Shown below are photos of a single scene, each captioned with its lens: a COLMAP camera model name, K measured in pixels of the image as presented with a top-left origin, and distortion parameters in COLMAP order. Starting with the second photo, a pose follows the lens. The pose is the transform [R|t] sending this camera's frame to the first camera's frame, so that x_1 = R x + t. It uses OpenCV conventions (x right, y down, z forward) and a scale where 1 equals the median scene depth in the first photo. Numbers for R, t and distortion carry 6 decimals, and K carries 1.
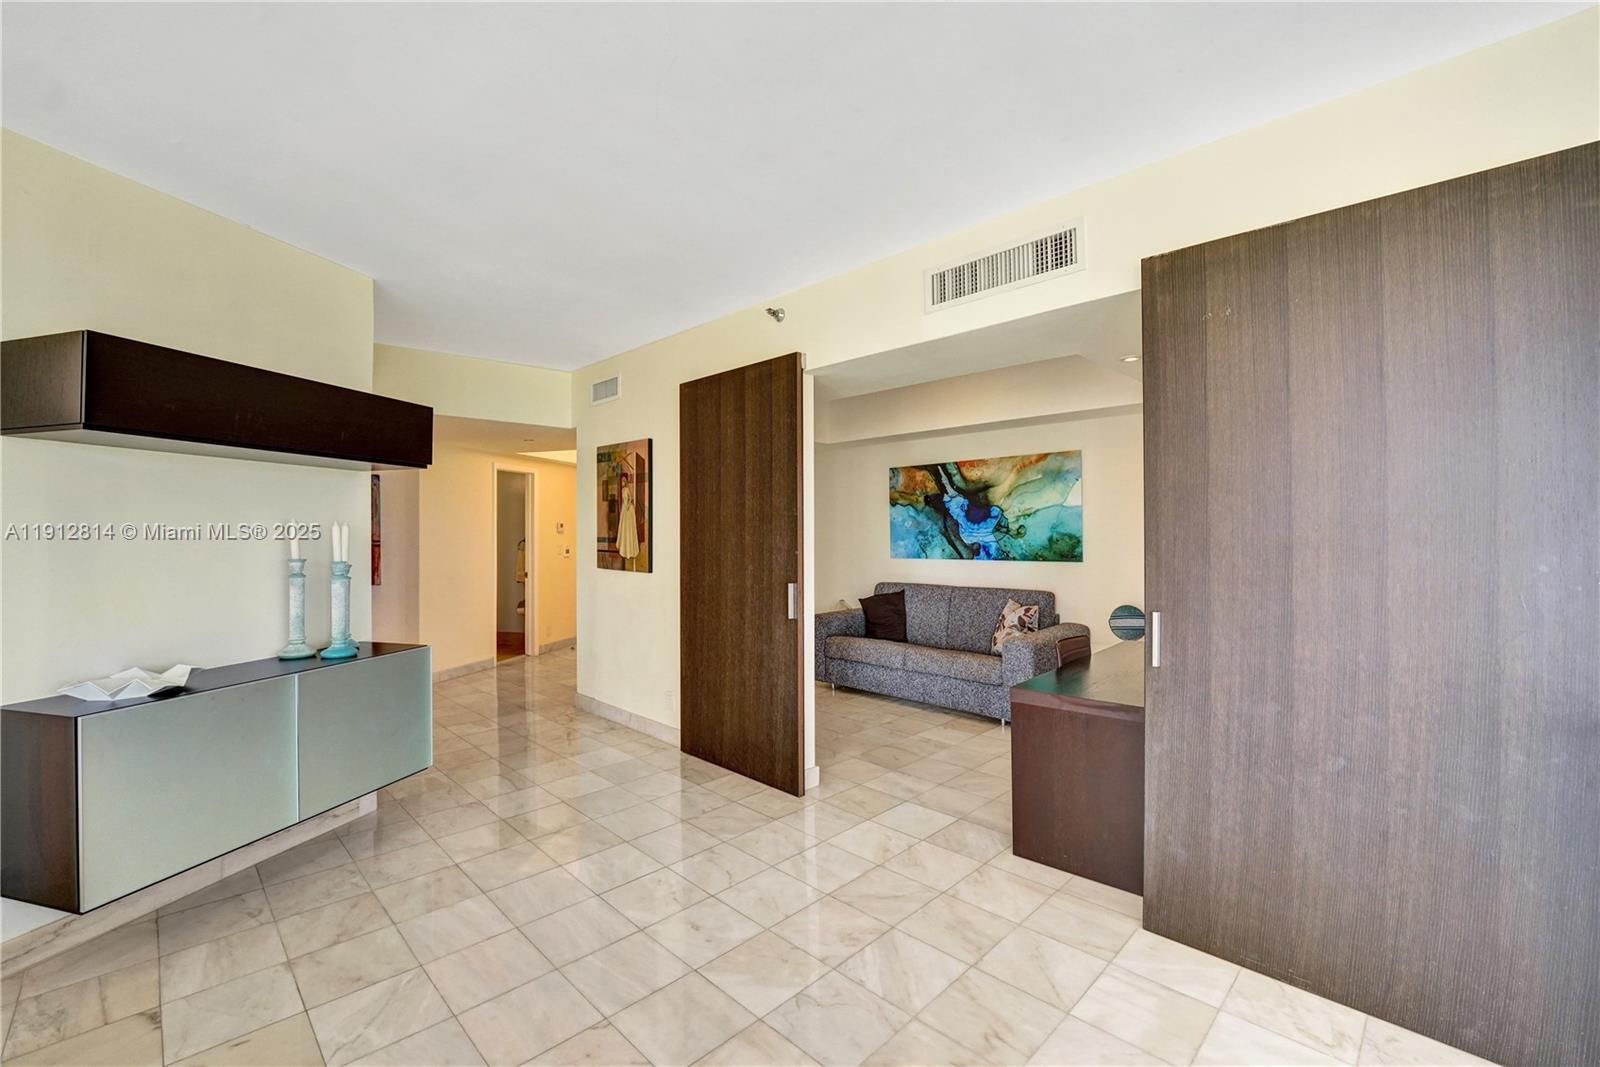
lens RADIAL K [[673.4, 0, 795.2], [0, 673.4, 529.2], [0, 0, 1]] dist [-0.009912, -0.000035]
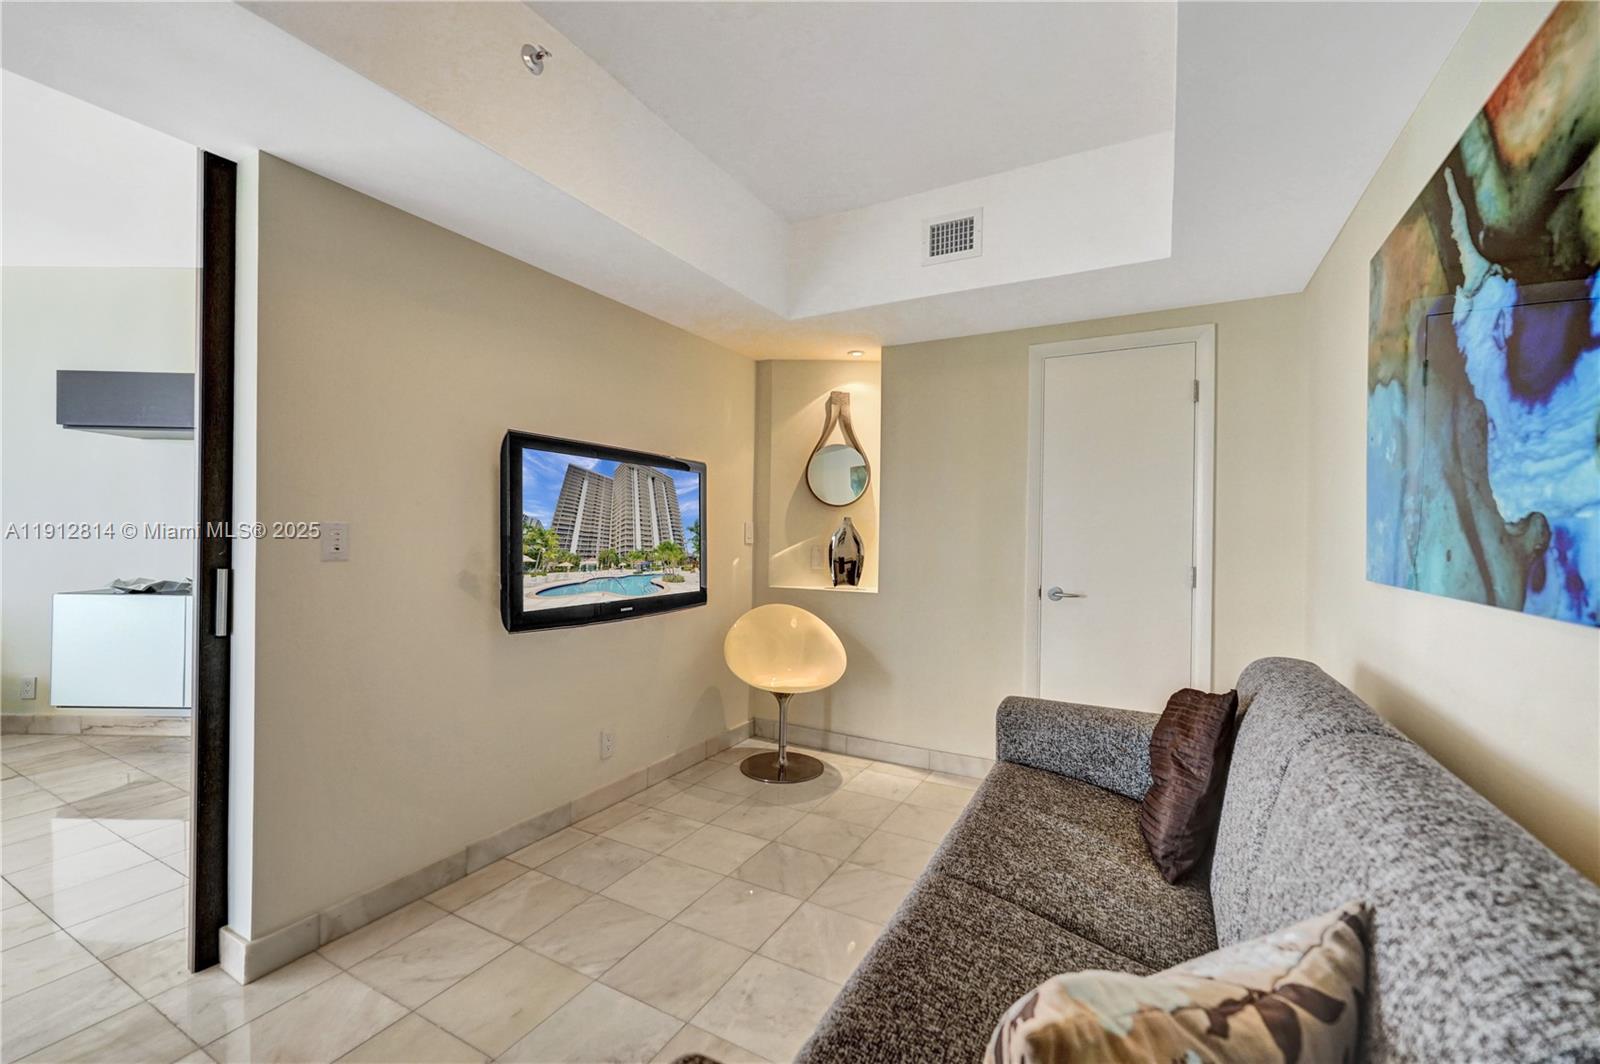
lens RADIAL K [[671.4, 0, 800.6], [0, 671.4, 534.0], [0, 0, 1]] dist [0.002556, 0.000032]
pose [[0.294578, 0.012412, -0.955547, 0.415067], [-0.010922, 0.999894, 0.009621, 0.027924], [0.955565, 0.007602, 0.294682, 0.848347]]
